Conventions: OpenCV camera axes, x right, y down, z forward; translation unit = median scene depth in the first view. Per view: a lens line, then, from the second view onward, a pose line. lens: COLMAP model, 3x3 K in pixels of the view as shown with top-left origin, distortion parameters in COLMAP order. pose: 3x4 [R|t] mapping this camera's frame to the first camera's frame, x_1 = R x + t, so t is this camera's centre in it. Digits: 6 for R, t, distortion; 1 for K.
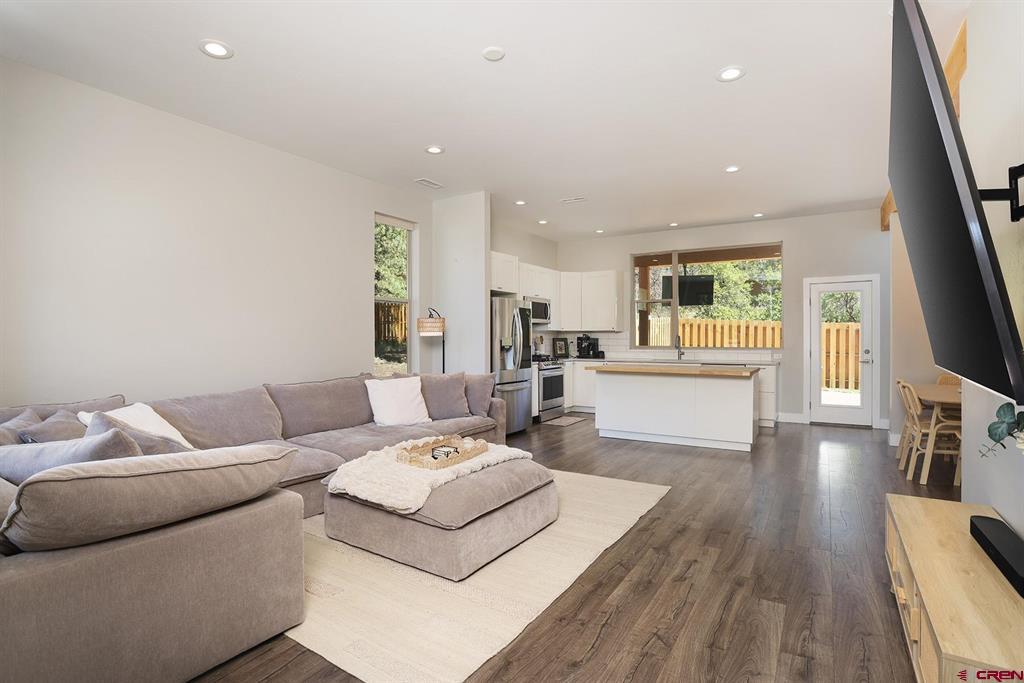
lens RADIAL K [[501.6, 0, 509.7], [0, 501.6, 338.1], [0, 0, 1]] dist [-0.068236, 0.024260]
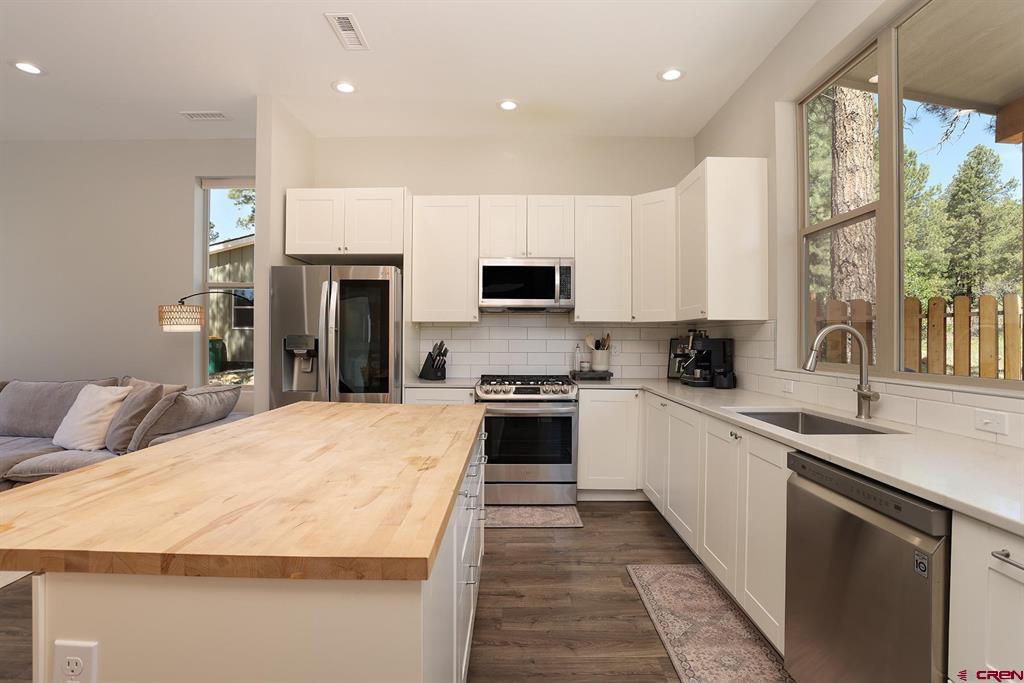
lens RADIAL K [[501.6, 0, 508.6], [0, 501.6, 340.0], [0, 0, 1]] dist [-0.068236, 0.024260]
pose [[0.536554, 0.006339, -0.843842, 0.579717], [-0.007952, 0.999965, 0.002456, 0.002338], [0.843828, 0.005392, 0.536586, 0.880204]]
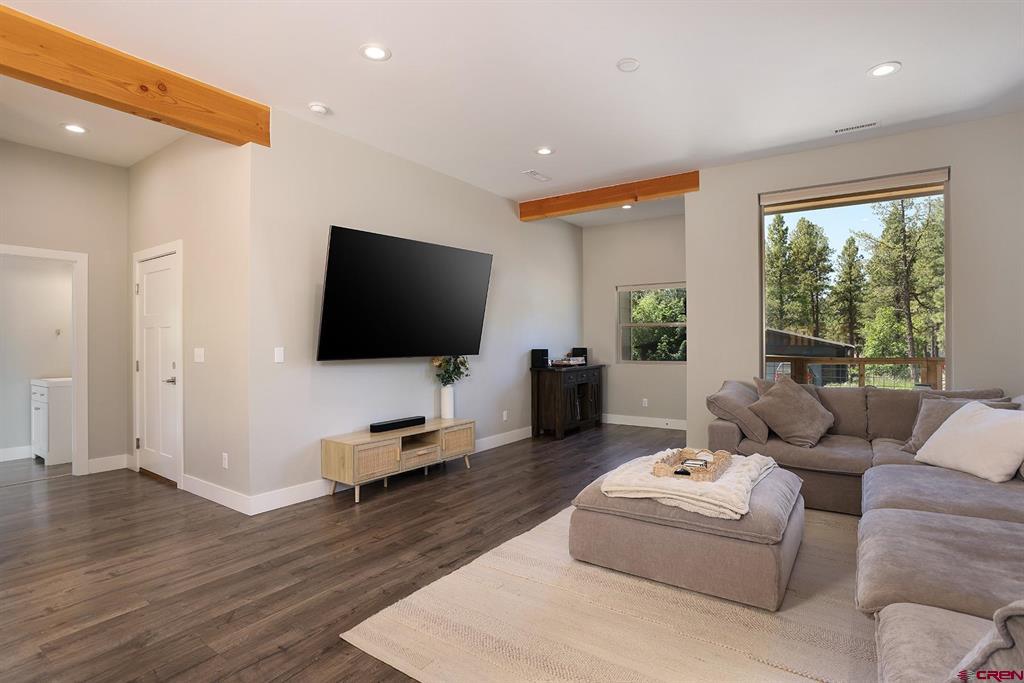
lens RADIAL K [[501.6, 0, 511.0], [0, 501.6, 343.1], [0, 0, 1]] dist [-0.068236, 0.024260]
pose [[-0.999064, 0.005192, 0.042933, 0.082043], [0.005572, 0.999946, 0.008724, -0.002715], [-0.042886, 0.008955, -0.999040, 0.968754]]
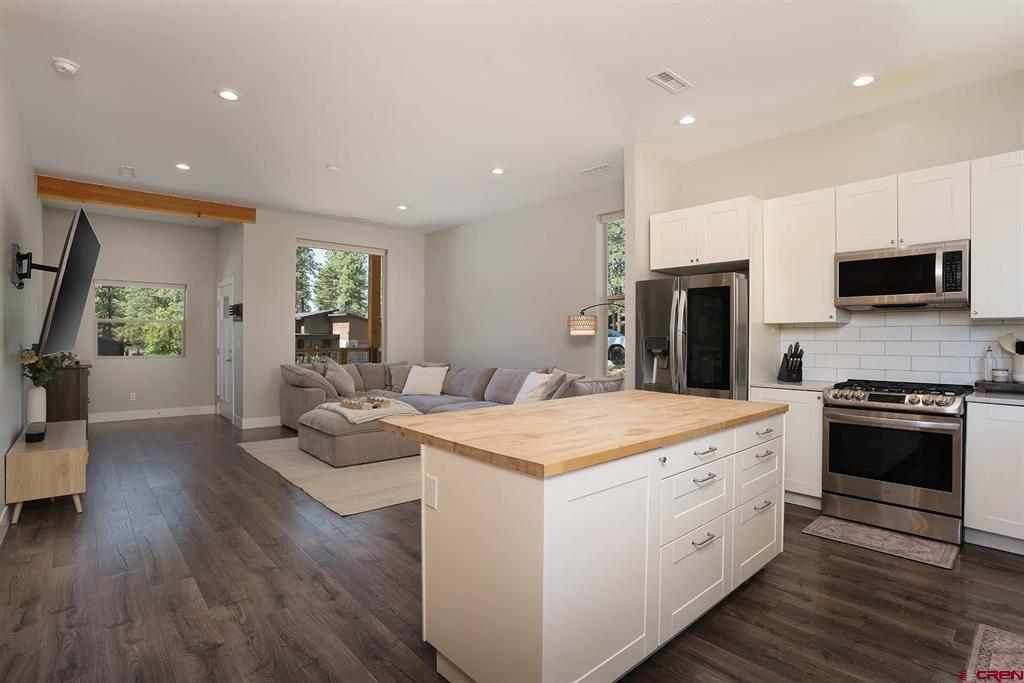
lens RADIAL K [[501.6, 0, 514.4], [0, 501.6, 337.9], [0, 0, 1]] dist [-0.068236, 0.024260]
pose [[-0.266542, 0.001403, -0.963822, 0.680388], [-0.003224, 0.999992, 0.002348, 0.000191], [0.963818, 0.003733, -0.266535, 0.973765]]
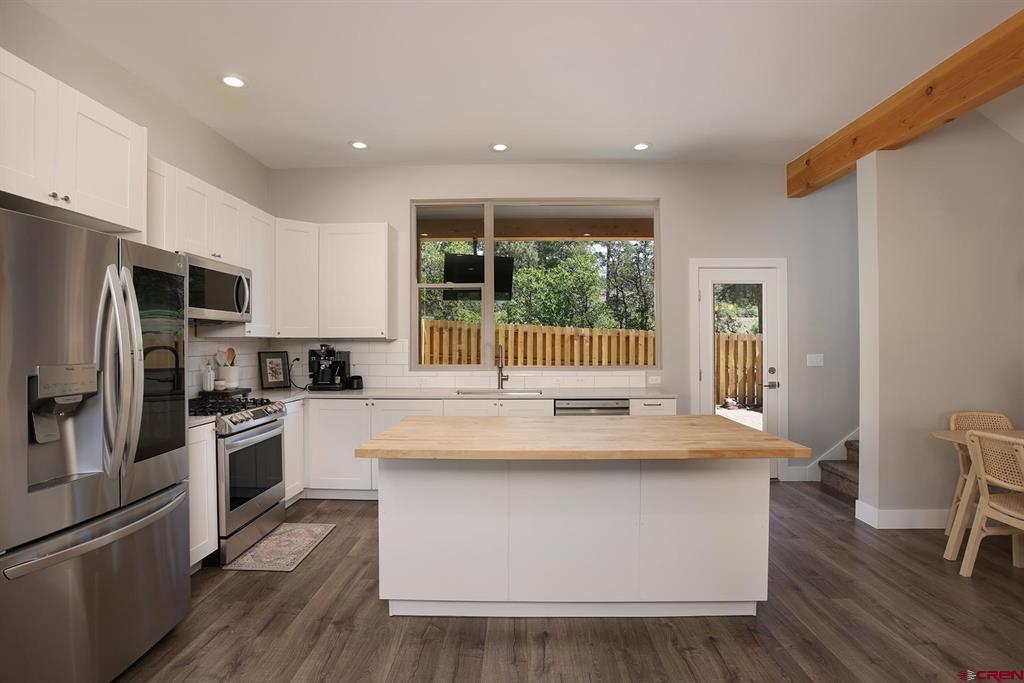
lens RADIAL K [[501.6, 0, 509.1], [0, 501.6, 337.7], [0, 0, 1]] dist [-0.068236, 0.024260]
pose [[0.854026, 0.003865, 0.520216, 0.062205], [0.001254, 0.999954, -0.009488, -0.012712], [-0.520229, 0.008756, 0.853982, 0.633225]]
